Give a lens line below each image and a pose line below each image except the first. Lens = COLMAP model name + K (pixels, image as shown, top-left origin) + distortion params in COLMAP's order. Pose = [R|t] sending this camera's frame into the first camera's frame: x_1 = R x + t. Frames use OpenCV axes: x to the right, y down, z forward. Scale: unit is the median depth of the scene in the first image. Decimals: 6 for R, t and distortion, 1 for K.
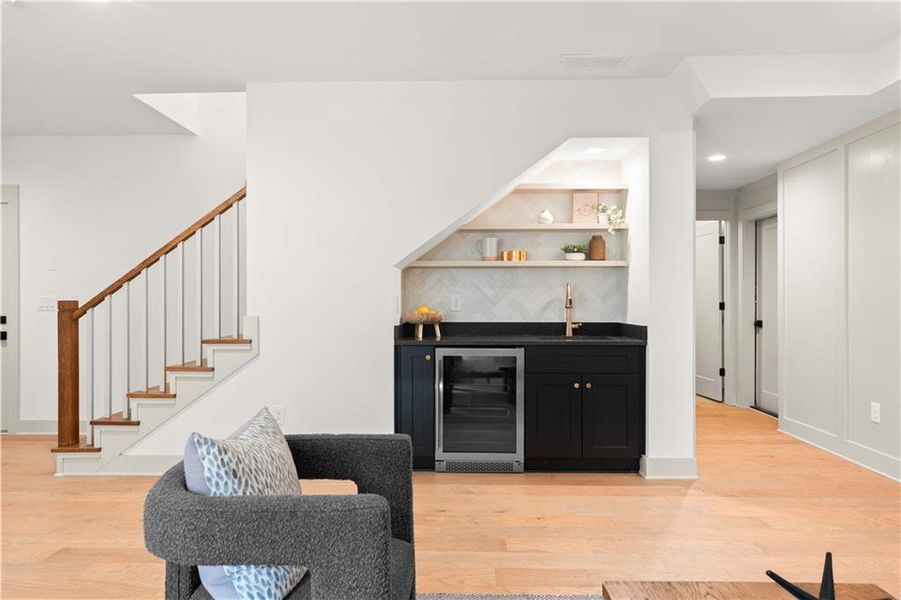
lens RADIAL K [[597.5, 0, 455.8], [0, 597.5, 299.8], [0, 0, 1]] dist [0.002666, 0.002366]
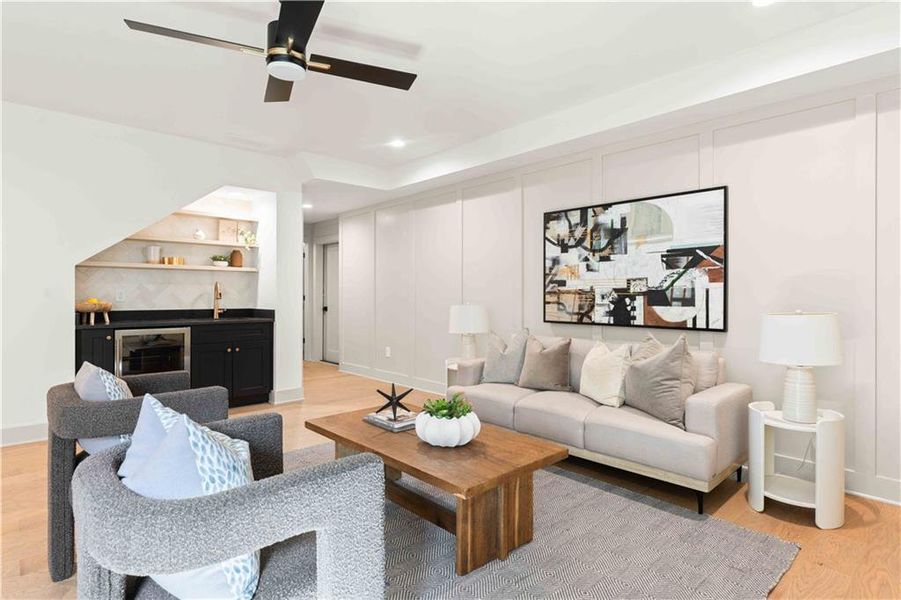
lens RADIAL K [[464.8, 0, 450.7], [0, 464.8, 297.1], [0, 0, 1]] dist [0.000841, 0.000131]
pose [[0.715177, -0.001790, 0.698941, -0.194083], [-0.002492, 0.999984, 0.005110, 0.002114], [-0.698939, -0.005396, 0.715161, -0.204075]]
